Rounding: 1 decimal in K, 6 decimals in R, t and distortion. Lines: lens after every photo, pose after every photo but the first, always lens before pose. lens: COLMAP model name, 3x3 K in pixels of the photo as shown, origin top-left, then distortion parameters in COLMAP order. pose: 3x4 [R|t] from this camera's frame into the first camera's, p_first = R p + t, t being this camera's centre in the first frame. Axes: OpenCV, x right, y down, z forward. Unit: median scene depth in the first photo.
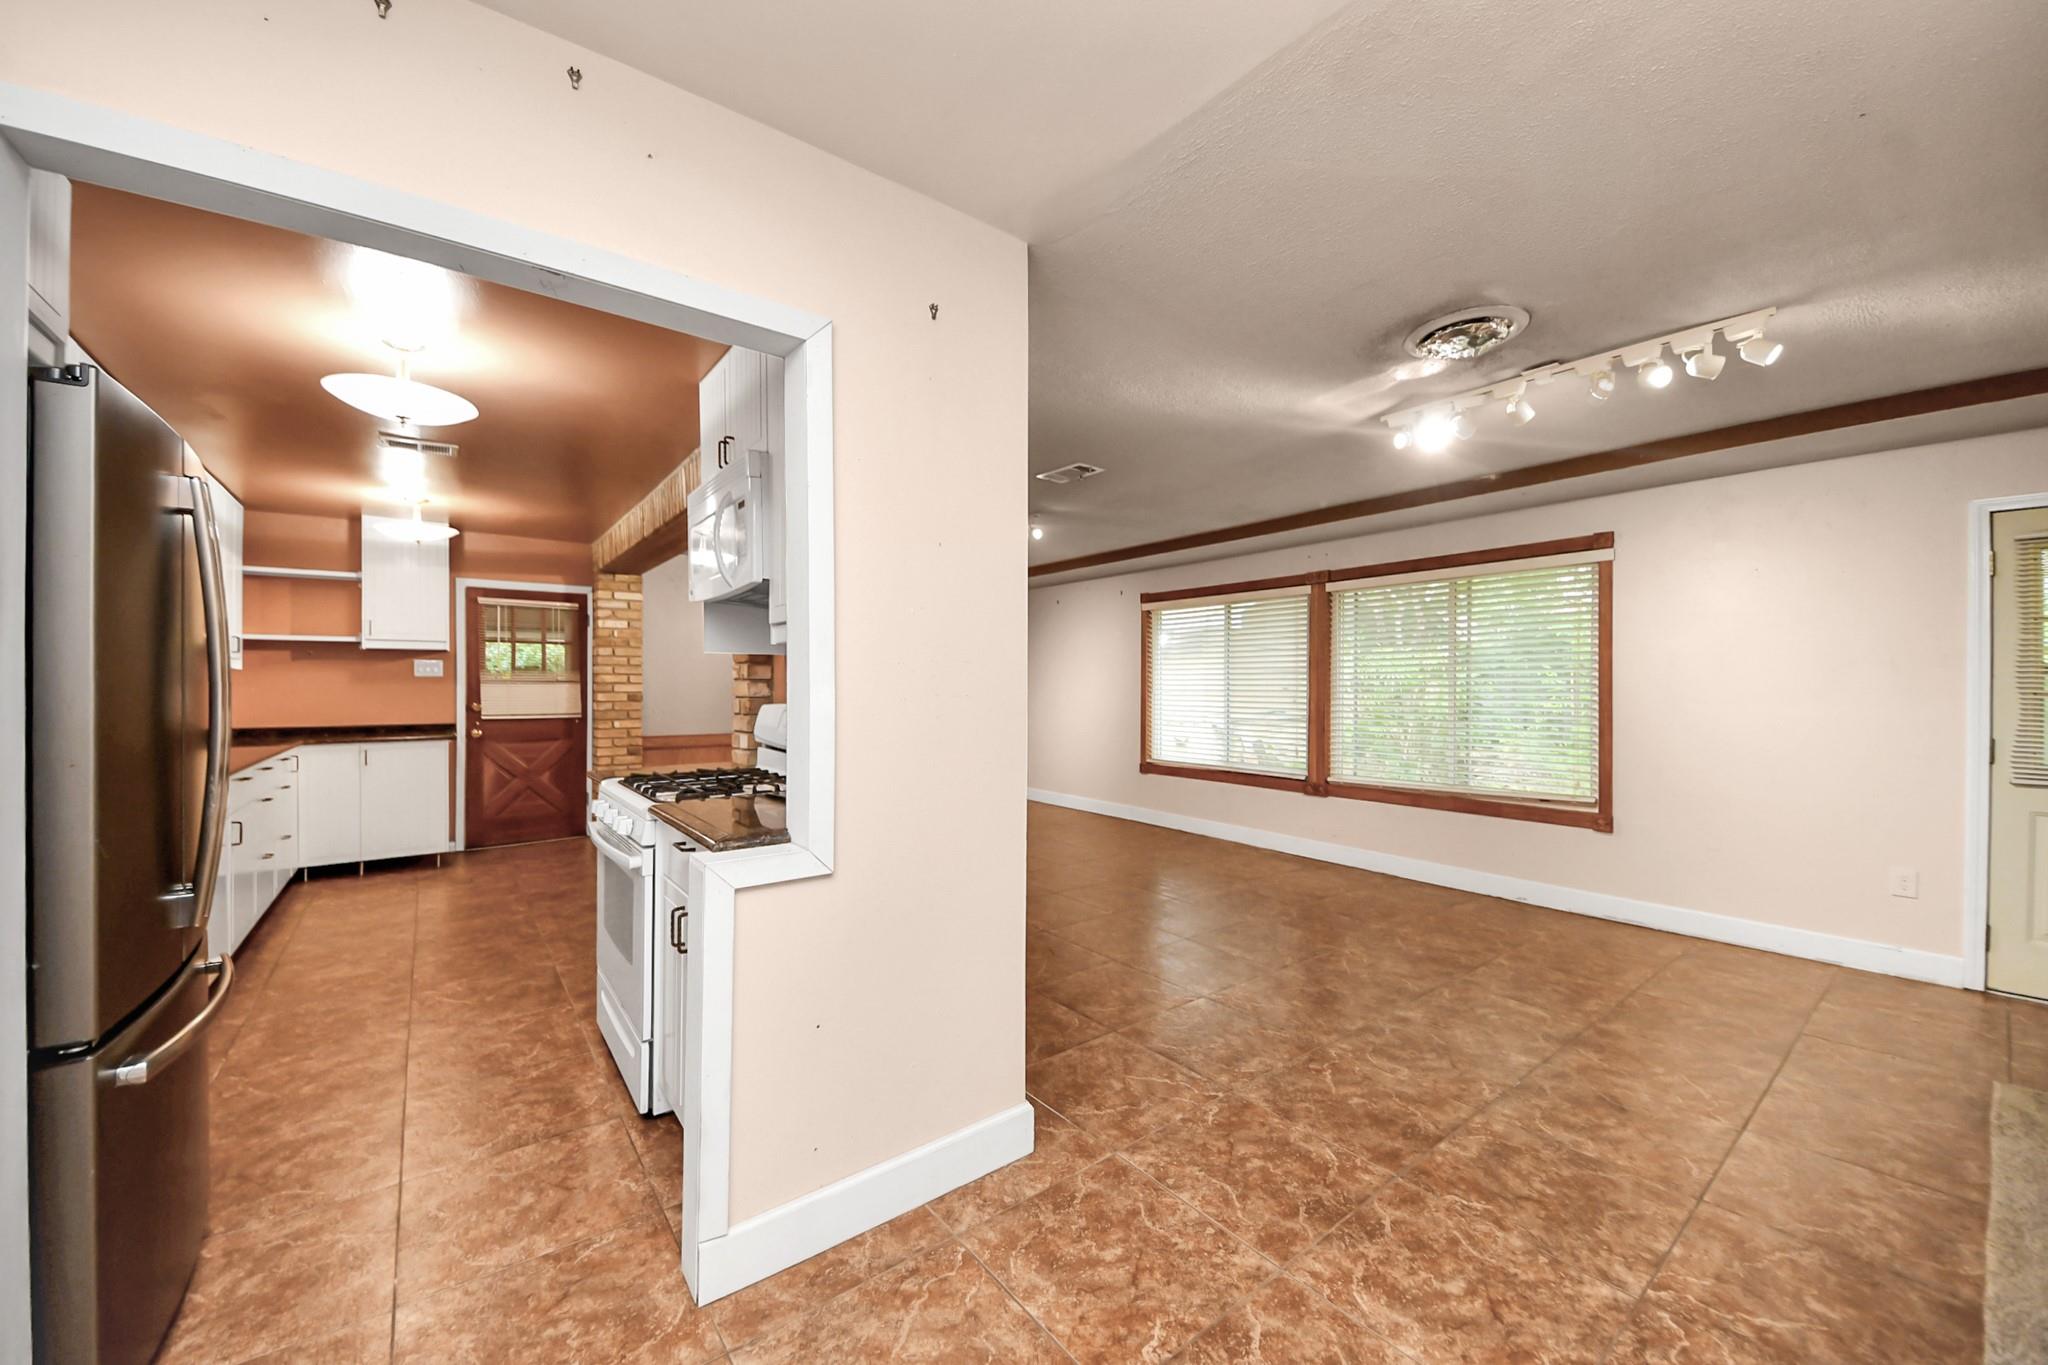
lens RADIAL K [[772.3, 0, 1021.8], [0, 772.3, 719.7], [0, 0, 1]] dist [0.046429, -0.026885]
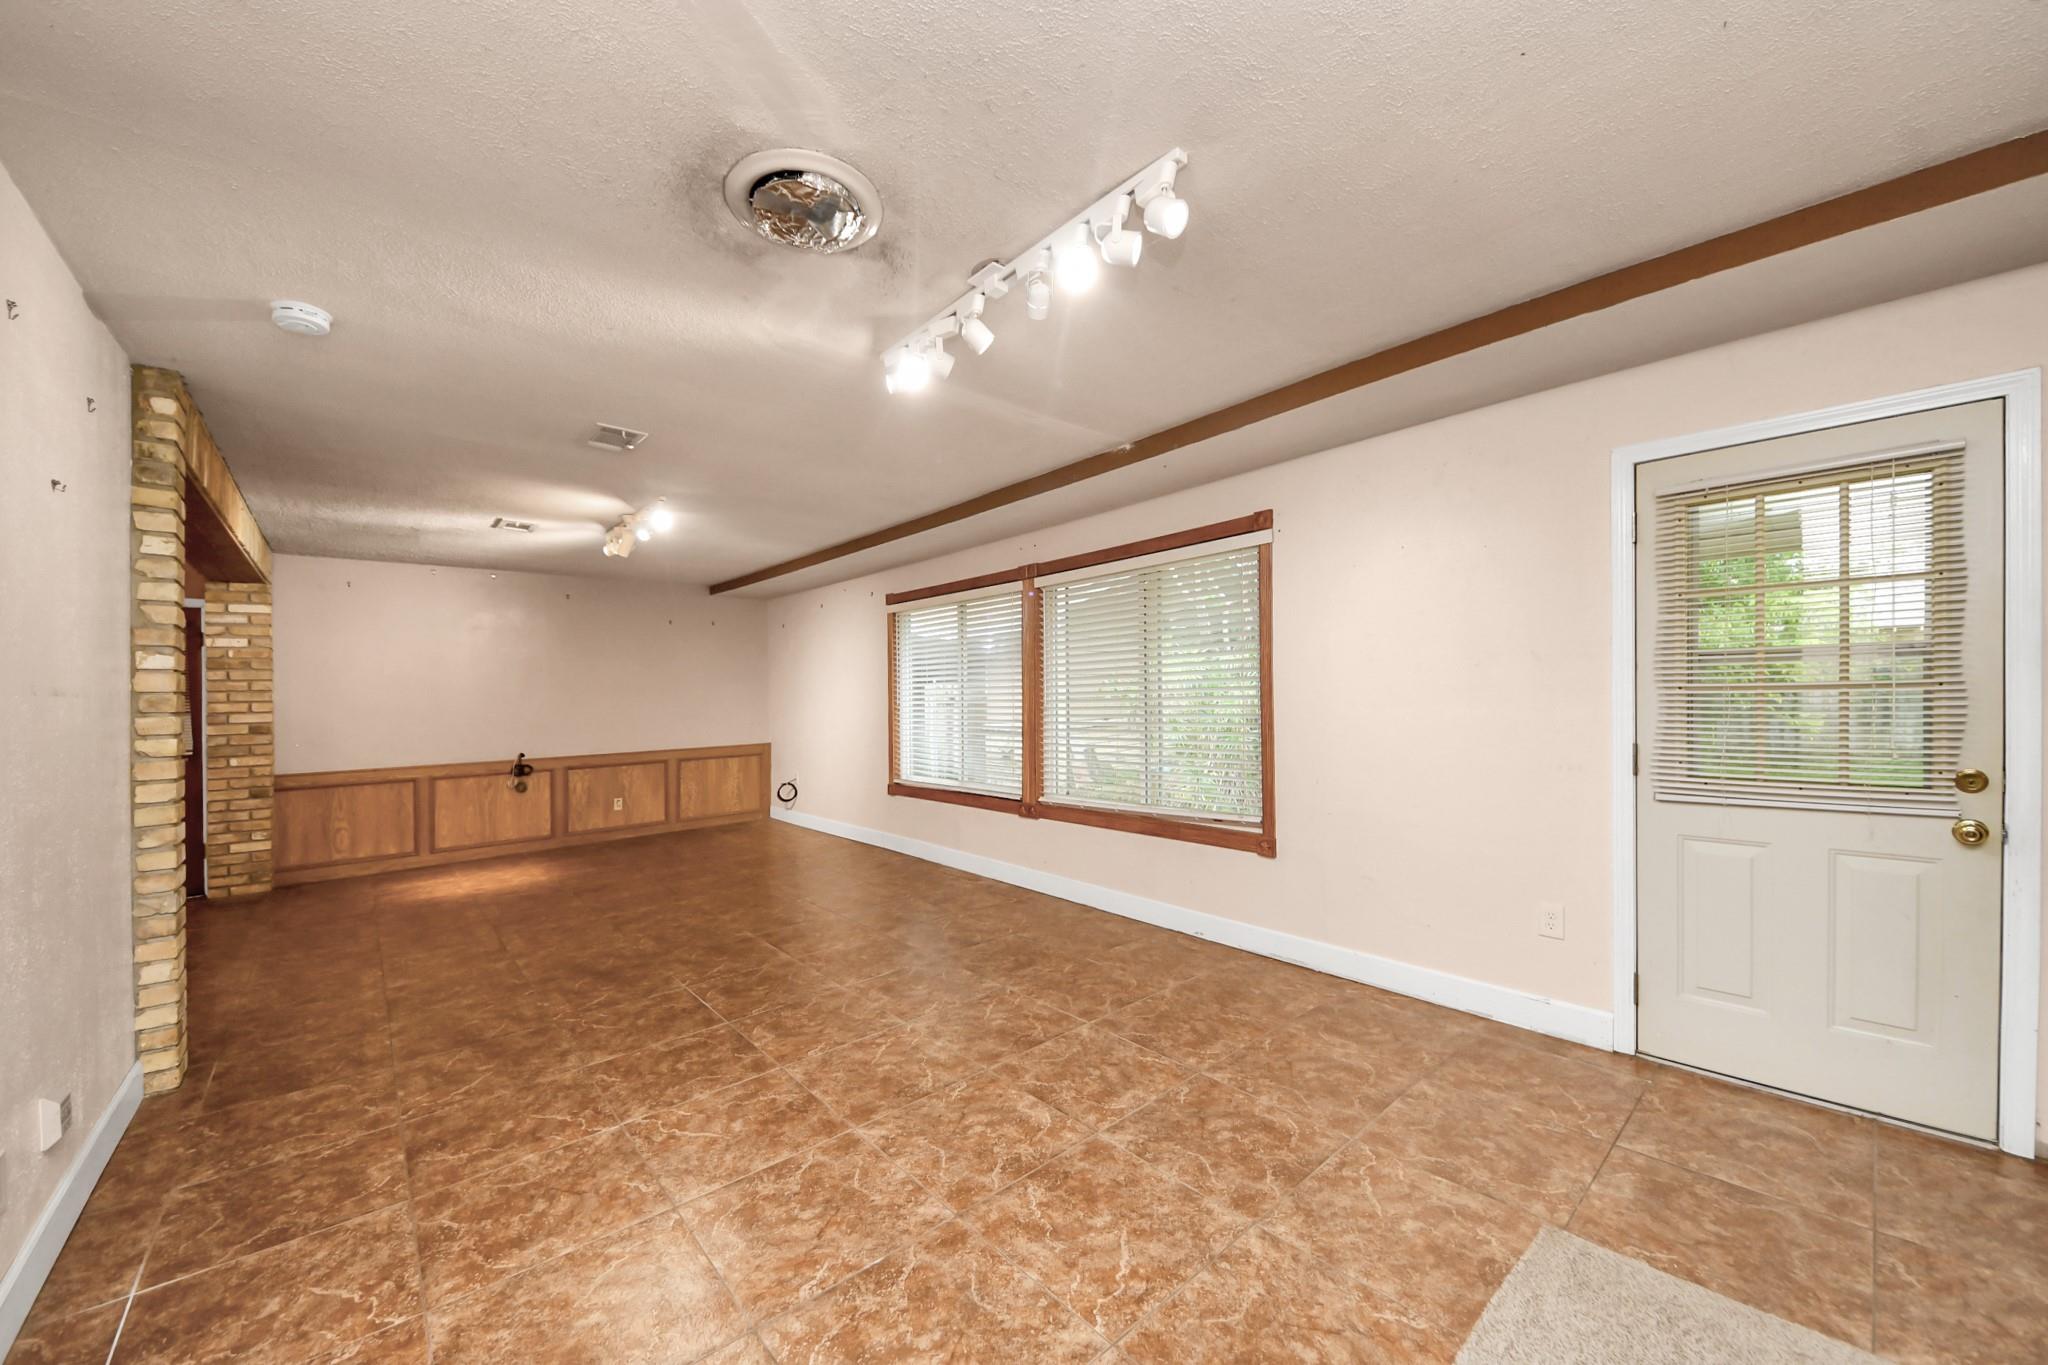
lens RADIAL K [[779.9, 0, 1021.0], [0, 779.9, 698.3], [0, 0, 1]] dist [0.055066, -0.035946]
pose [[0.997748, -0.028917, 0.060525, 0.305681], [0.031443, 0.998656, -0.041204, -0.000789], [-0.059252, 0.043015, 0.997316, 0.112975]]
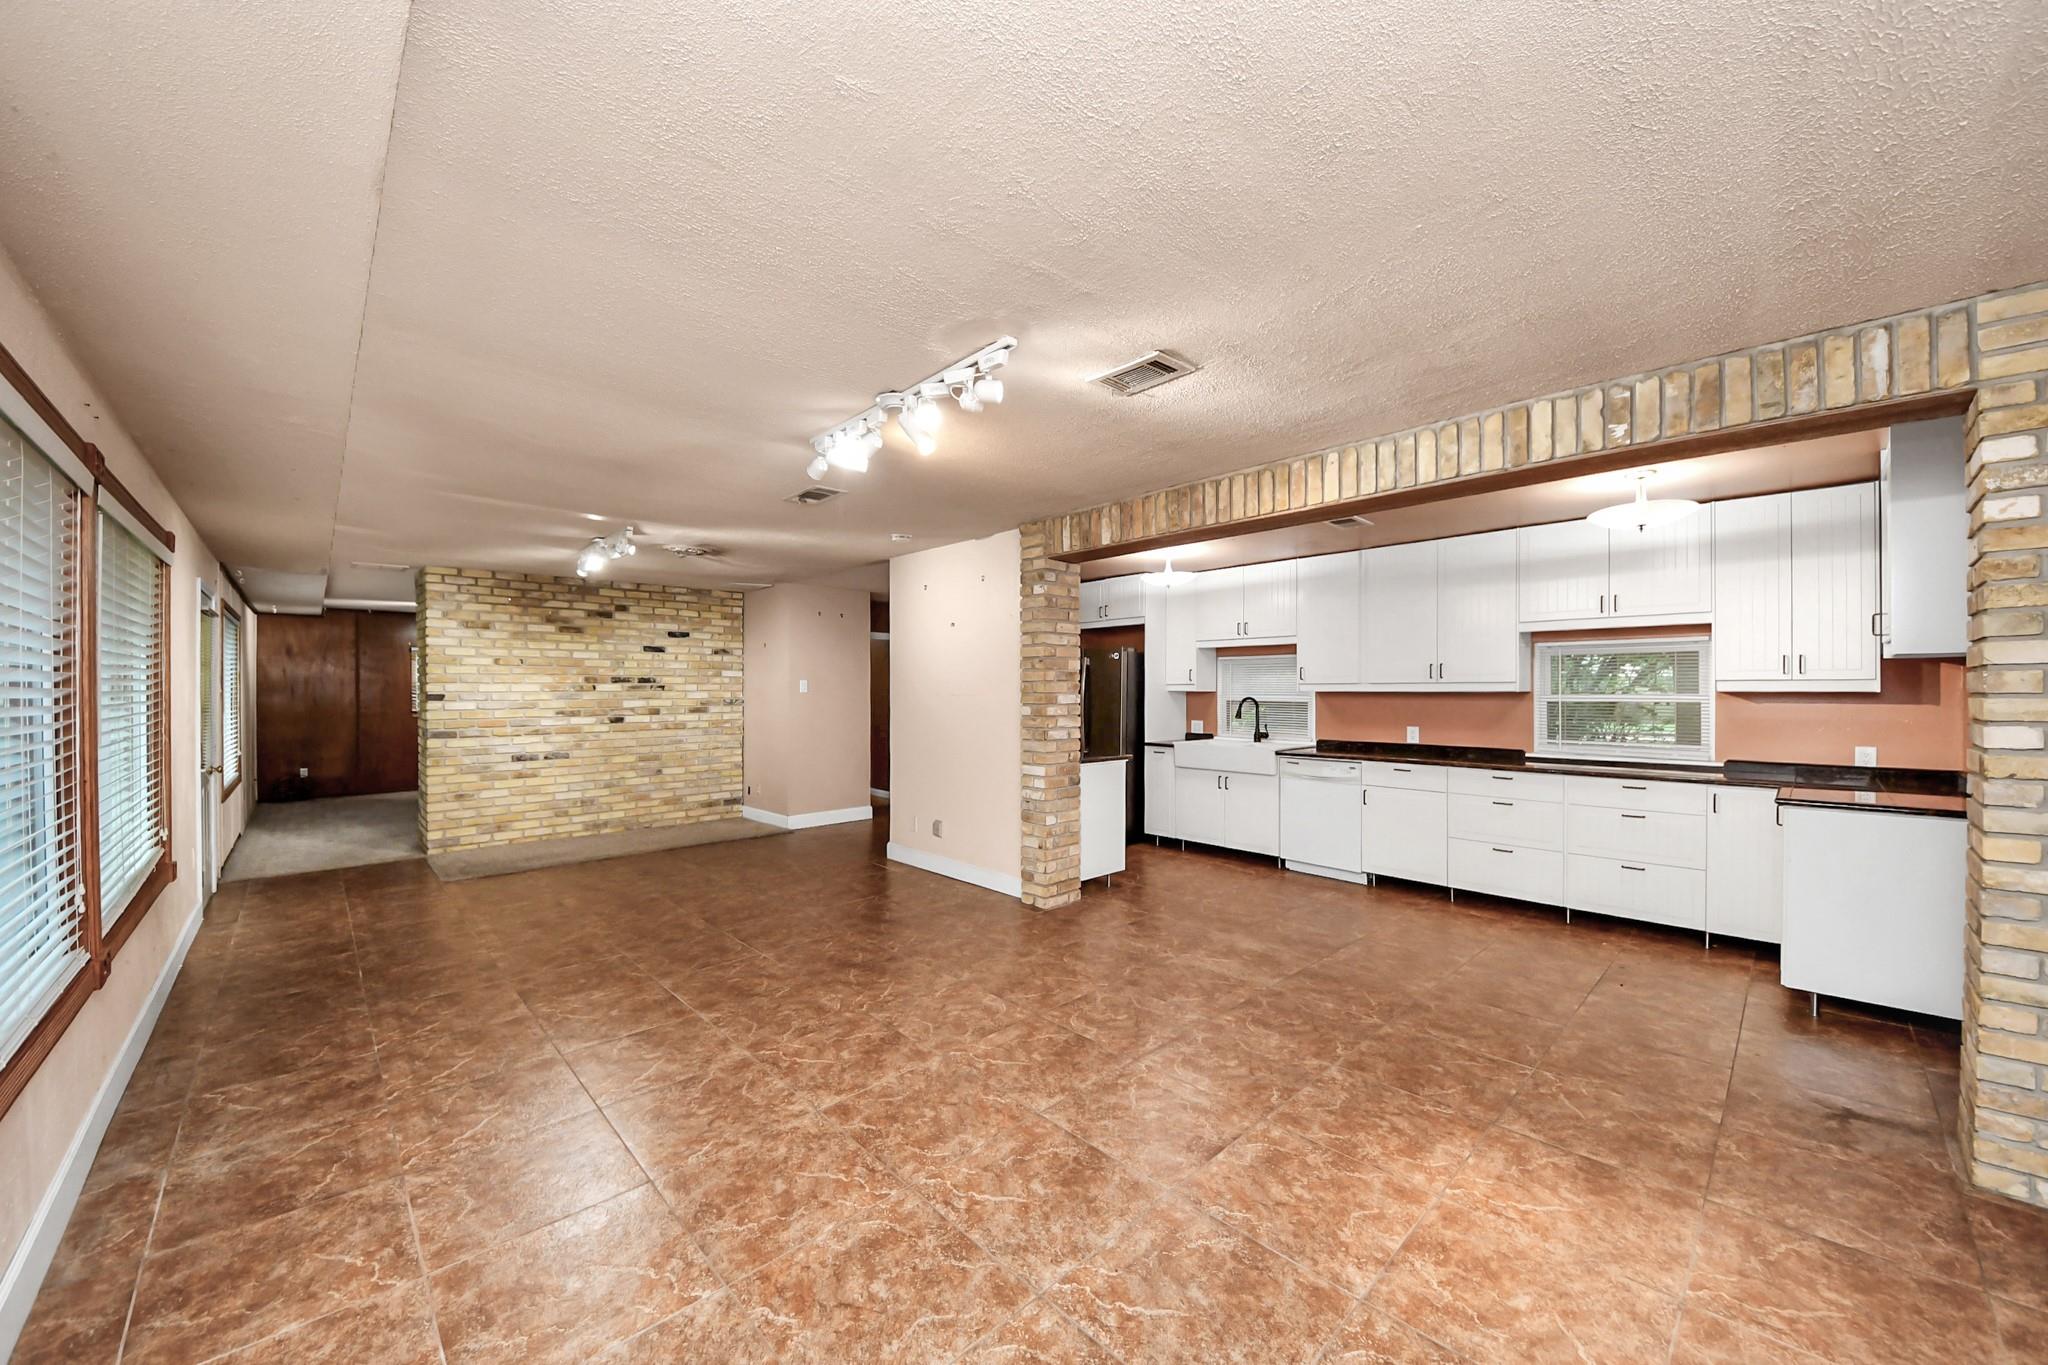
lens RADIAL K [[737.8, 0, 1002.2], [0, 737.8, 688.1], [0, 0, 1]] dist [0.056814, -0.028884]
pose [[-0.995381, -0.005663, -0.095836, -0.051261], [-0.009733, 0.999068, 0.042056, -0.076118], [0.095509, 0.042794, -0.994508, 1.351279]]
